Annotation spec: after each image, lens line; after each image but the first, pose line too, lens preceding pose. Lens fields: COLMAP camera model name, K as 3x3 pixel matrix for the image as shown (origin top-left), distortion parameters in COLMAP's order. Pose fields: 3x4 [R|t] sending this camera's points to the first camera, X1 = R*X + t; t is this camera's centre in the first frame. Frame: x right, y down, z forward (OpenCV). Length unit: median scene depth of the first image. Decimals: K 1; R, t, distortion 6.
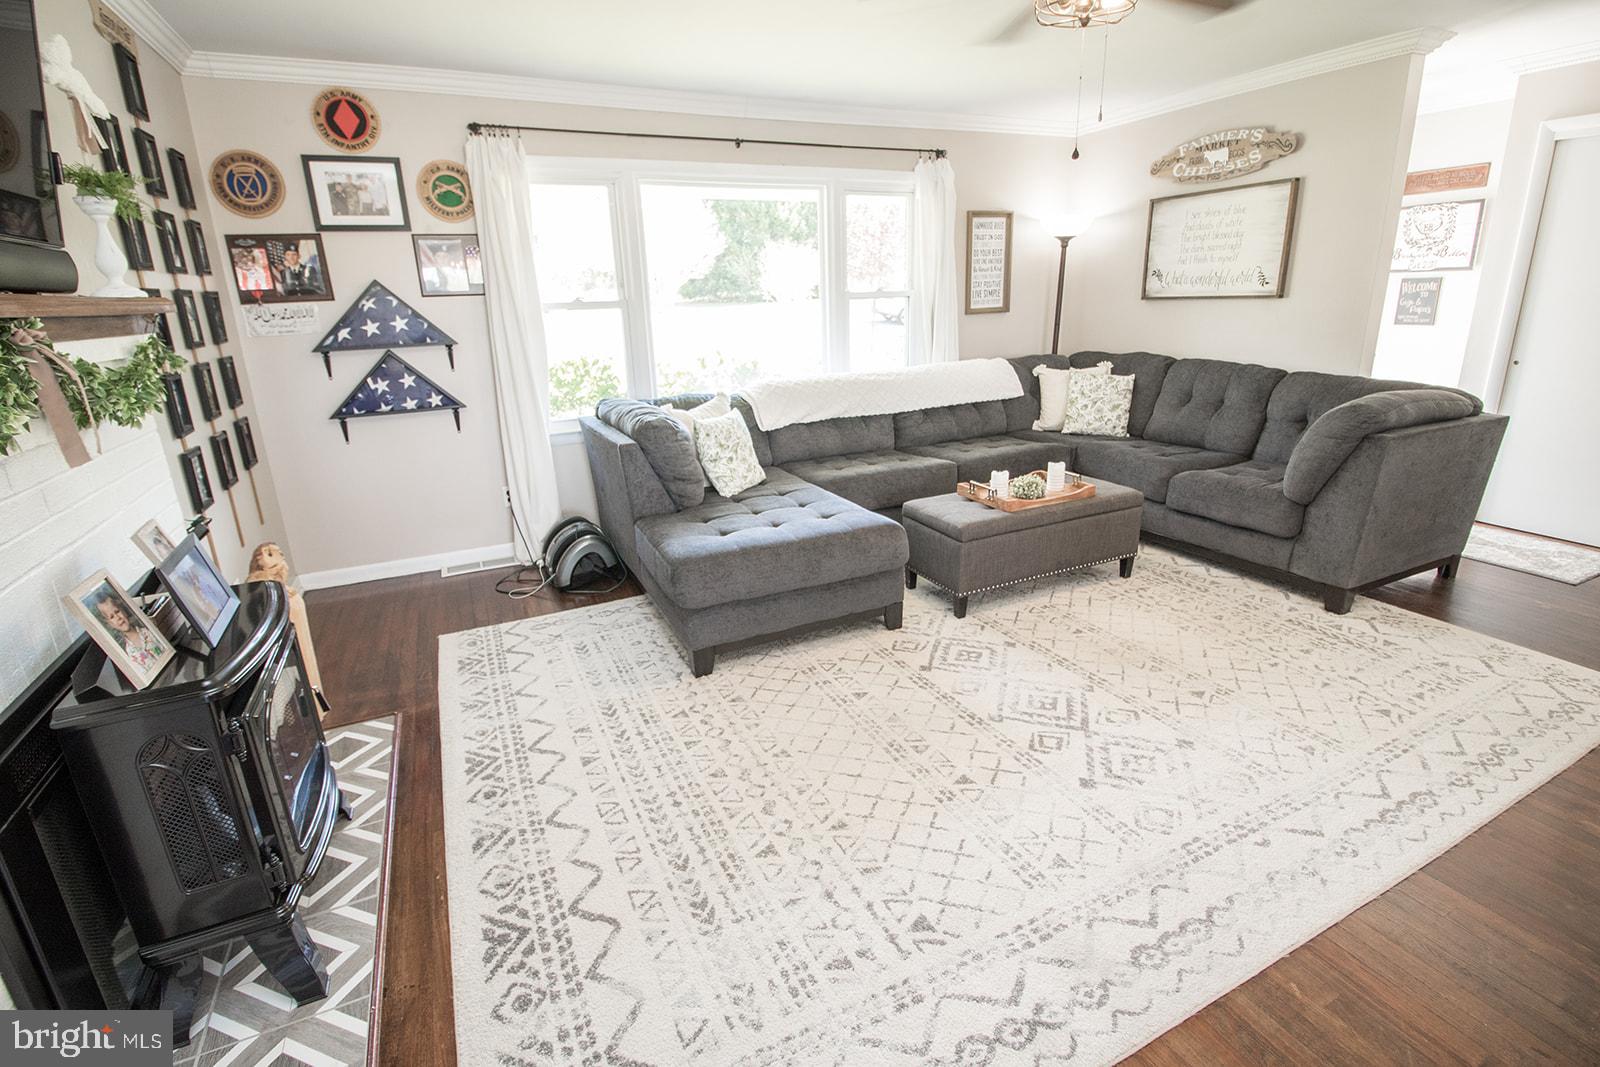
lens RADIAL K [[735.2, 0, 797.6], [0, 735.2, 519.8], [0, 0, 1]] dist [-0.000319, -0.012172]
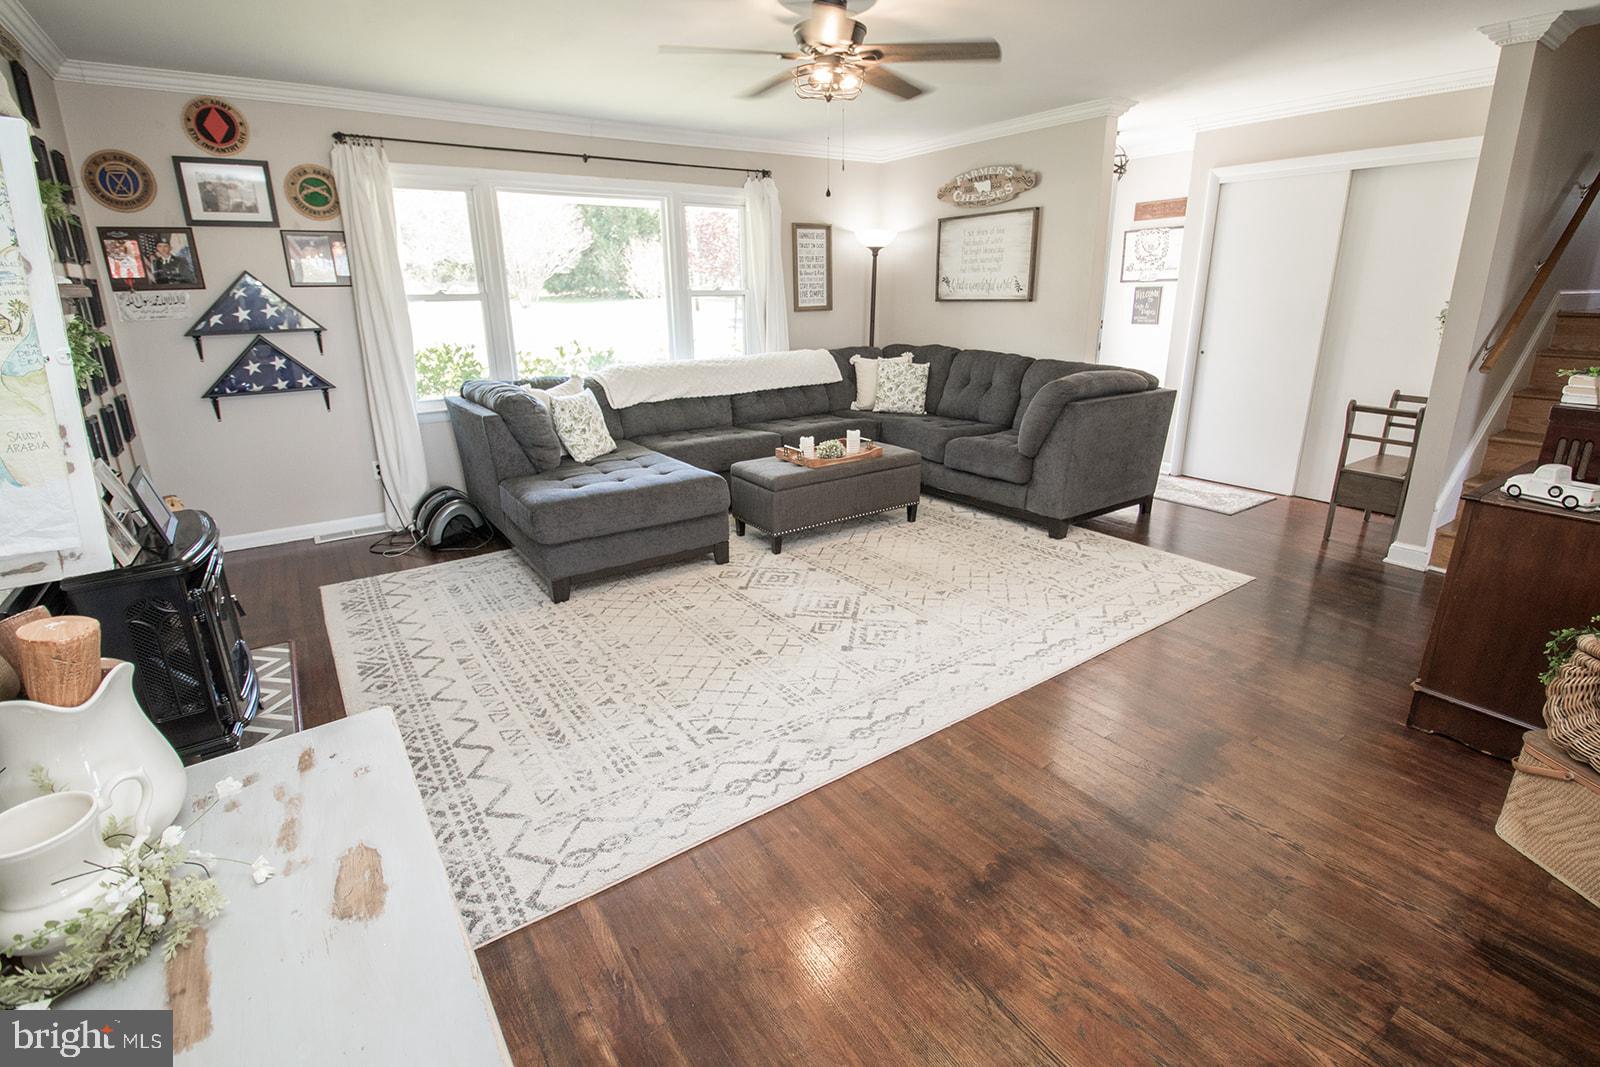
lens RADIAL K [[735.2, 0, 797.5], [0, 735.2, 514.6], [0, 0, 1]] dist [-0.000319, -0.012172]
pose [[0.986369, -0.028587, 0.162044, 0.053369], [0.029256, 0.999570, -0.001744, 0.066390], [-0.161925, 0.006461, 0.986782, -0.220027]]
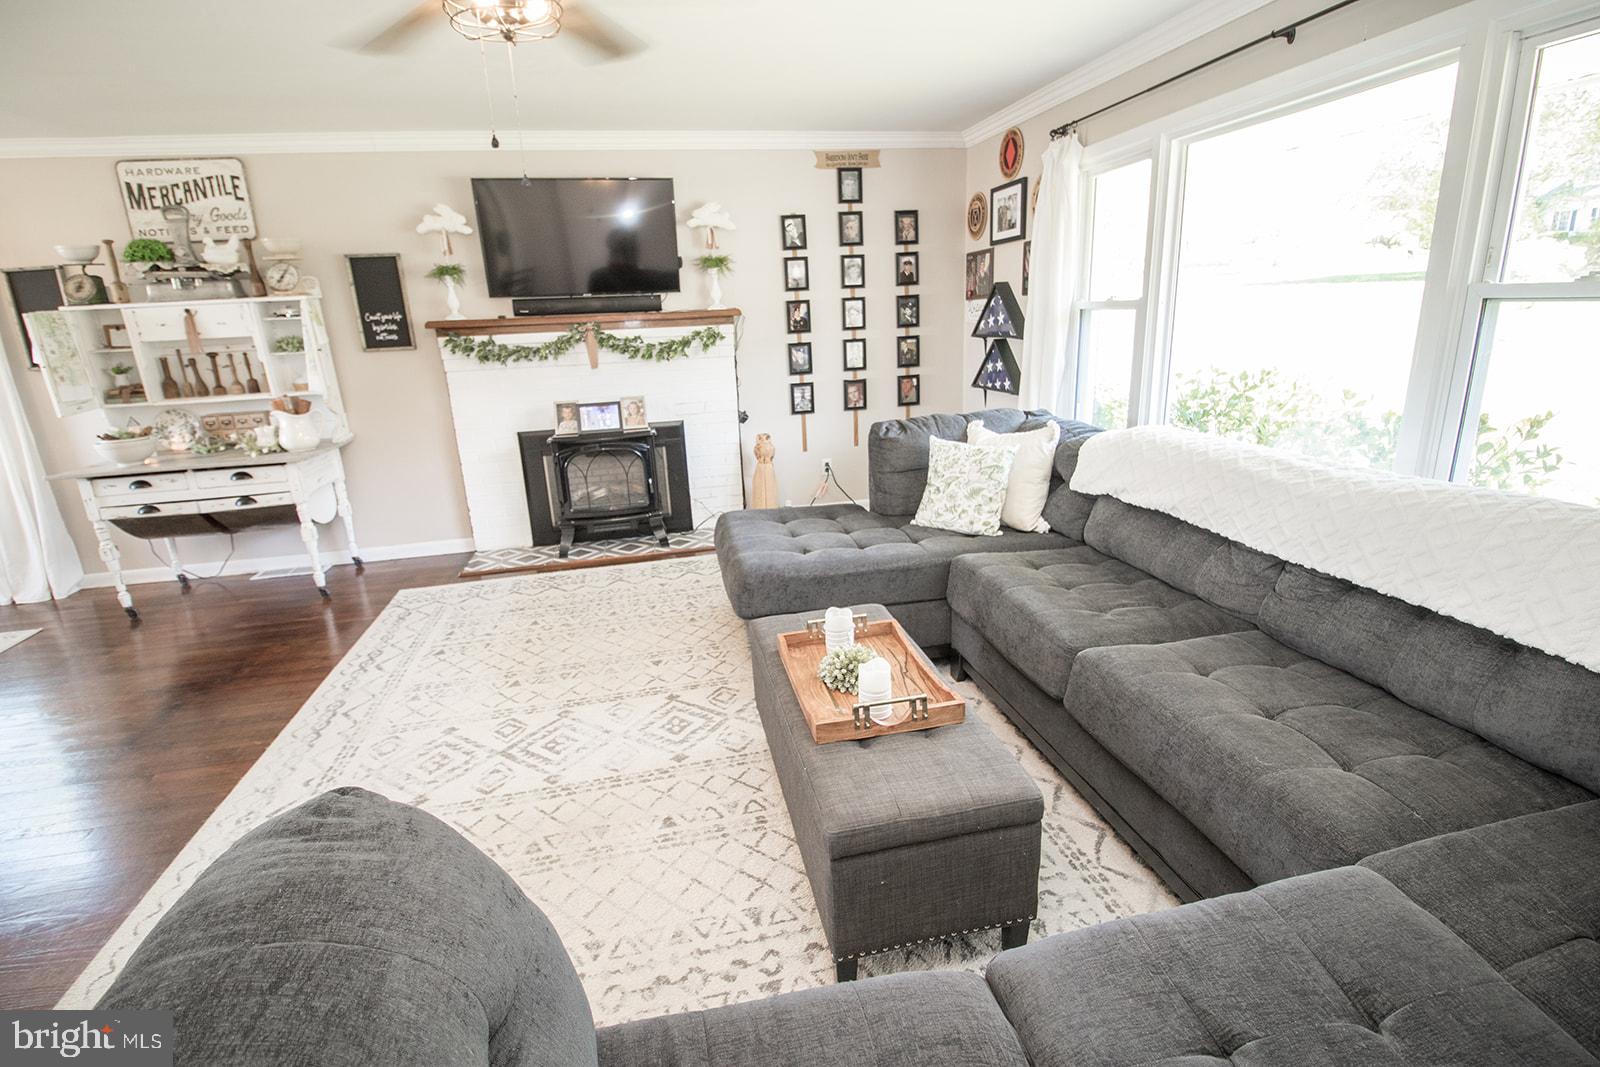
lens RADIAL K [[735.2, 0, 801.1], [0, 735.2, 518.1], [0, 0, 1]] dist [-0.000319, -0.012172]
pose [[-0.224299, 0.299835, -0.927248, 0.811341], [-0.236021, 0.906451, 0.350202, -0.335777], [0.945507, 0.297400, -0.132548, 1.006991]]
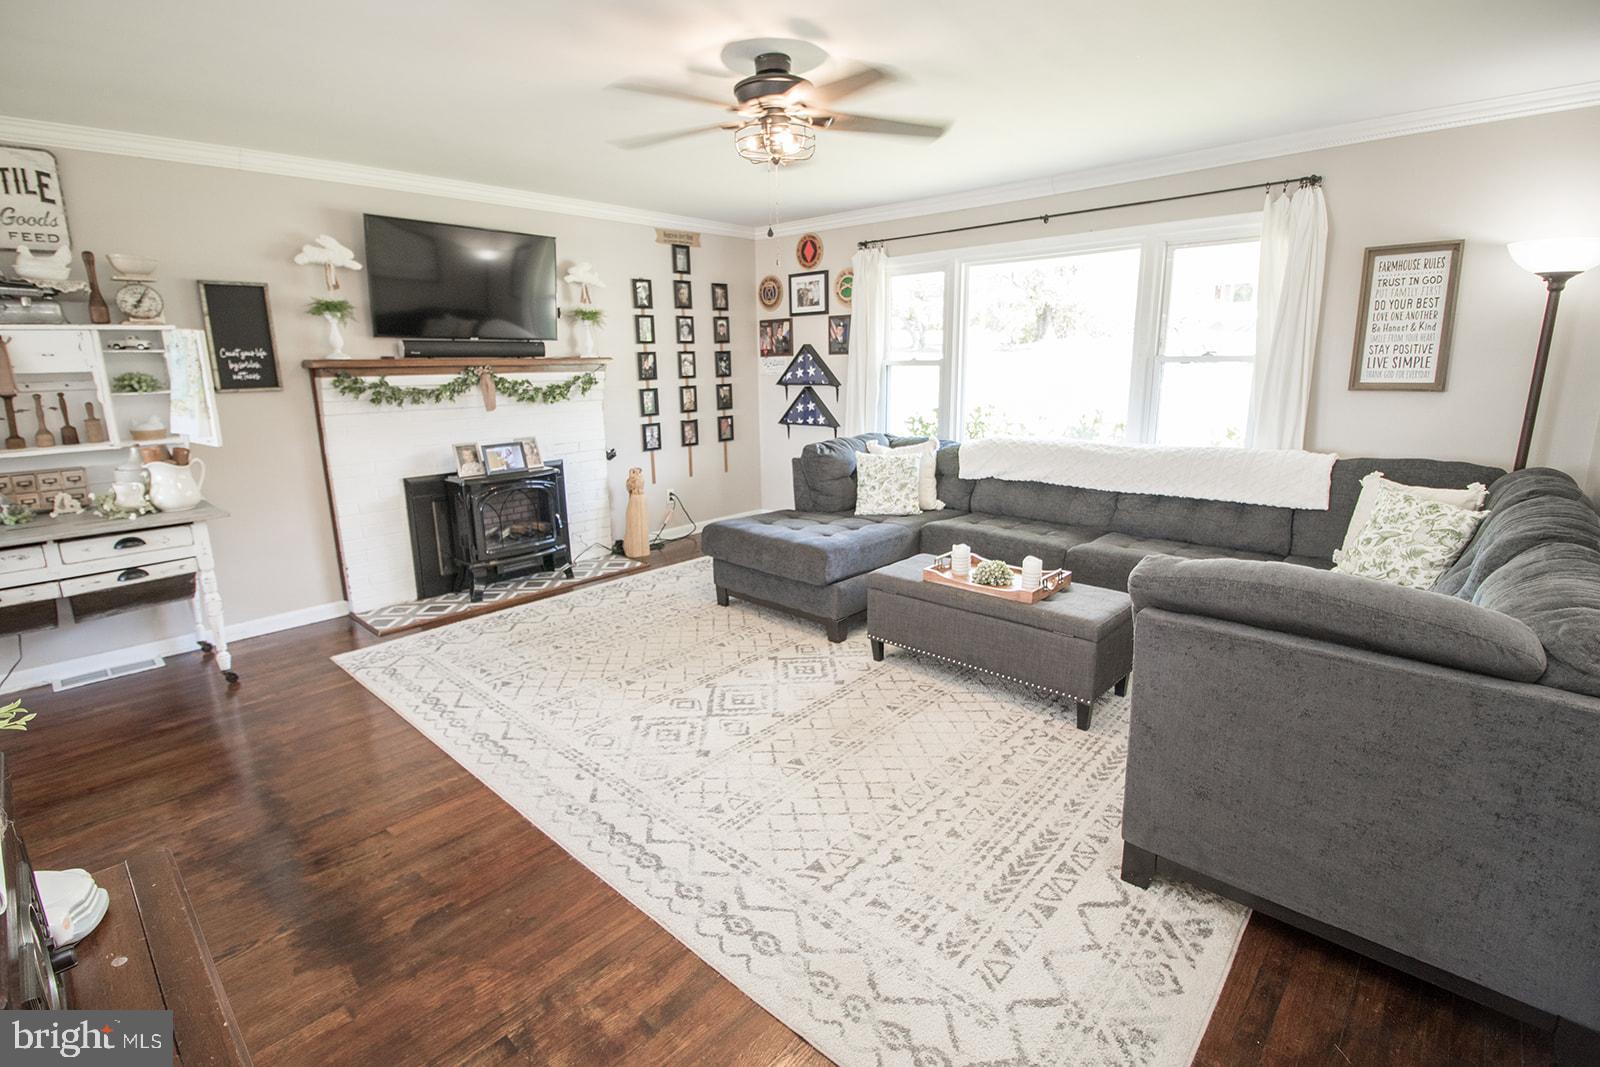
lens RADIAL K [[735.2, 0, 798.5], [0, 735.2, 520.3], [0, 0, 1]] dist [-0.000319, -0.012172]
pose [[0.373325, 0.223965, -0.900260, 1.044047], [-0.267778, 0.955131, 0.126572, -0.159560], [0.888213, 0.193818, 0.416547, 0.385938]]
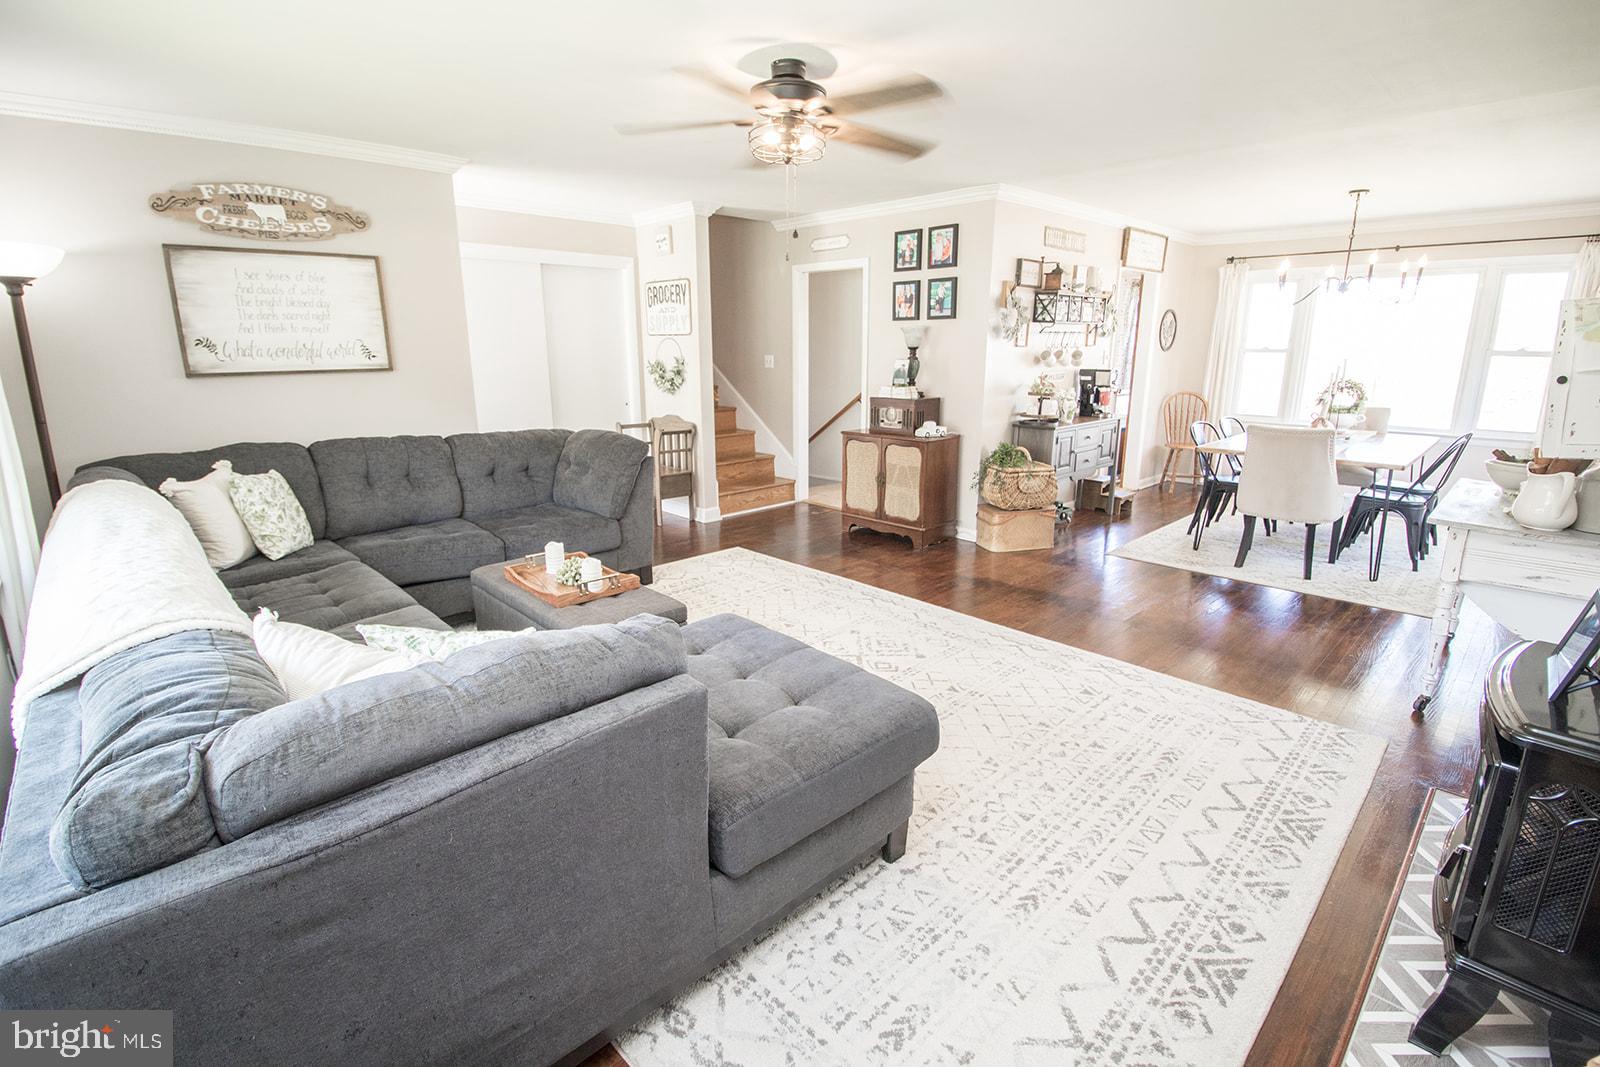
lens RADIAL K [[735.2, 0, 797.3], [0, 735.2, 522.6], [0, 0, 1]] dist [-0.000319, -0.012172]
pose [[-0.310120, -0.193750, 0.930745, -0.606280], [0.288880, 0.913517, 0.286417, -0.282249], [-0.905745, 0.357698, -0.227330, 0.940127]]
